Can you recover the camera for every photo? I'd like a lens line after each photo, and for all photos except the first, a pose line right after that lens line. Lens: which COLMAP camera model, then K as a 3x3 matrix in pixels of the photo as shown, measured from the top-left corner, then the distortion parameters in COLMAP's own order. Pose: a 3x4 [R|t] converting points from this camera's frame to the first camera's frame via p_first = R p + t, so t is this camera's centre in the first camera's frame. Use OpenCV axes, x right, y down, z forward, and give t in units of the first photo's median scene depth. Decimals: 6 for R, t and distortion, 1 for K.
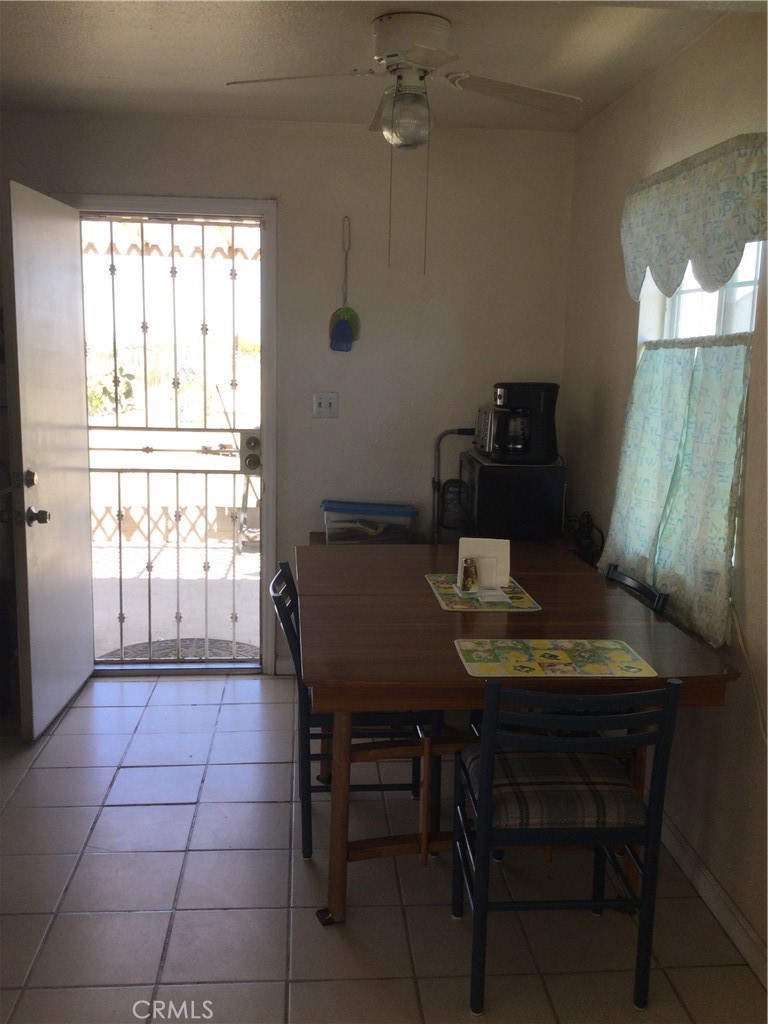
lens RADIAL K [[963.5, 0, 384.0], [0, 963.5, 512.0], [0, 0, 1]] dist [0.147404, -0.273253]
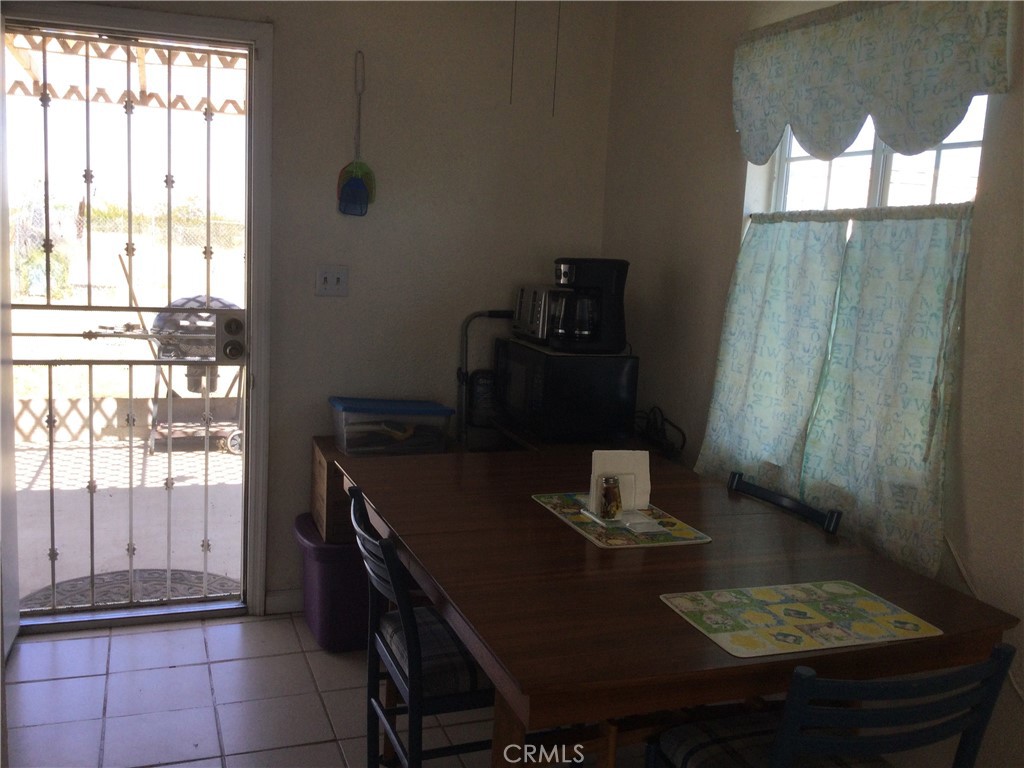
lens RADIAL K [[963.5, 0, 512.0], [0, 963.5, 384.0], [0, 0, 1]] dist [0.147404, -0.273253]
pose [[0.963756, -0.014743, 0.266377, -0.172822], [0.016229, 0.999863, -0.003379, -0.023351], [-0.266290, 0.007580, 0.963863, 0.218838]]
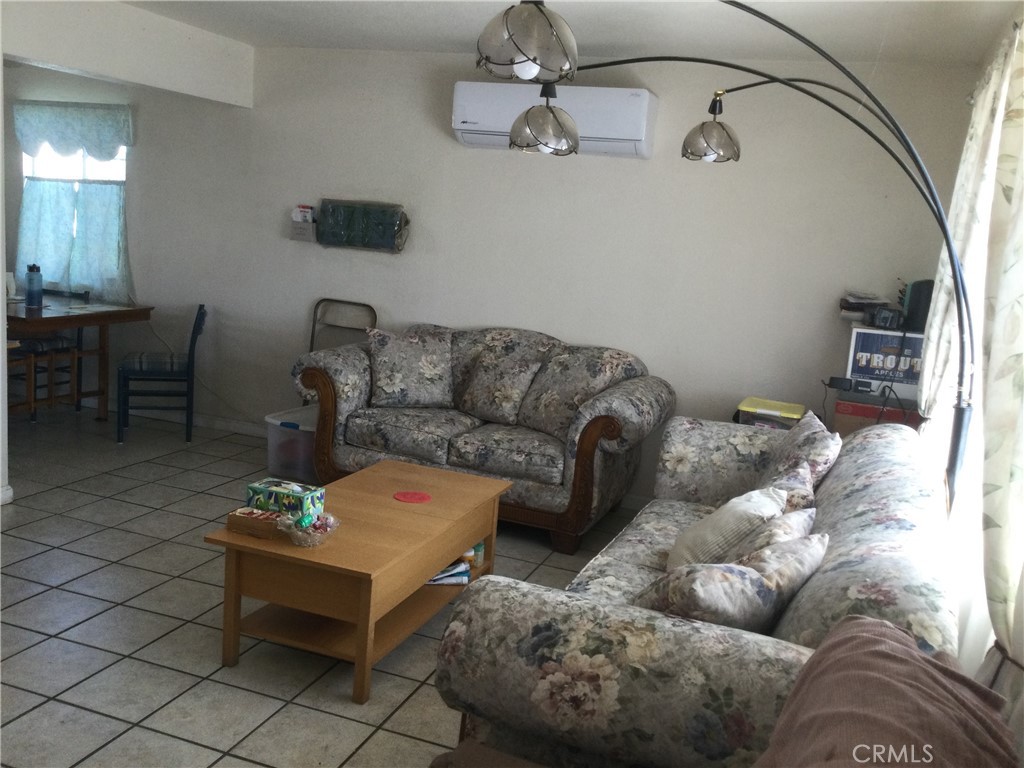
lens RADIAL K [[933.1, 0, 512.0], [0, 933.1, 384.0], [0, 0, 1]] dist [0.134785, -0.266856]
pose [[0.424464, -0.134996, 0.895325, -1.108780], [0.082544, 0.990475, 0.110209, 0.114613], [-0.901674, 0.027124, 0.431564, -0.724221]]
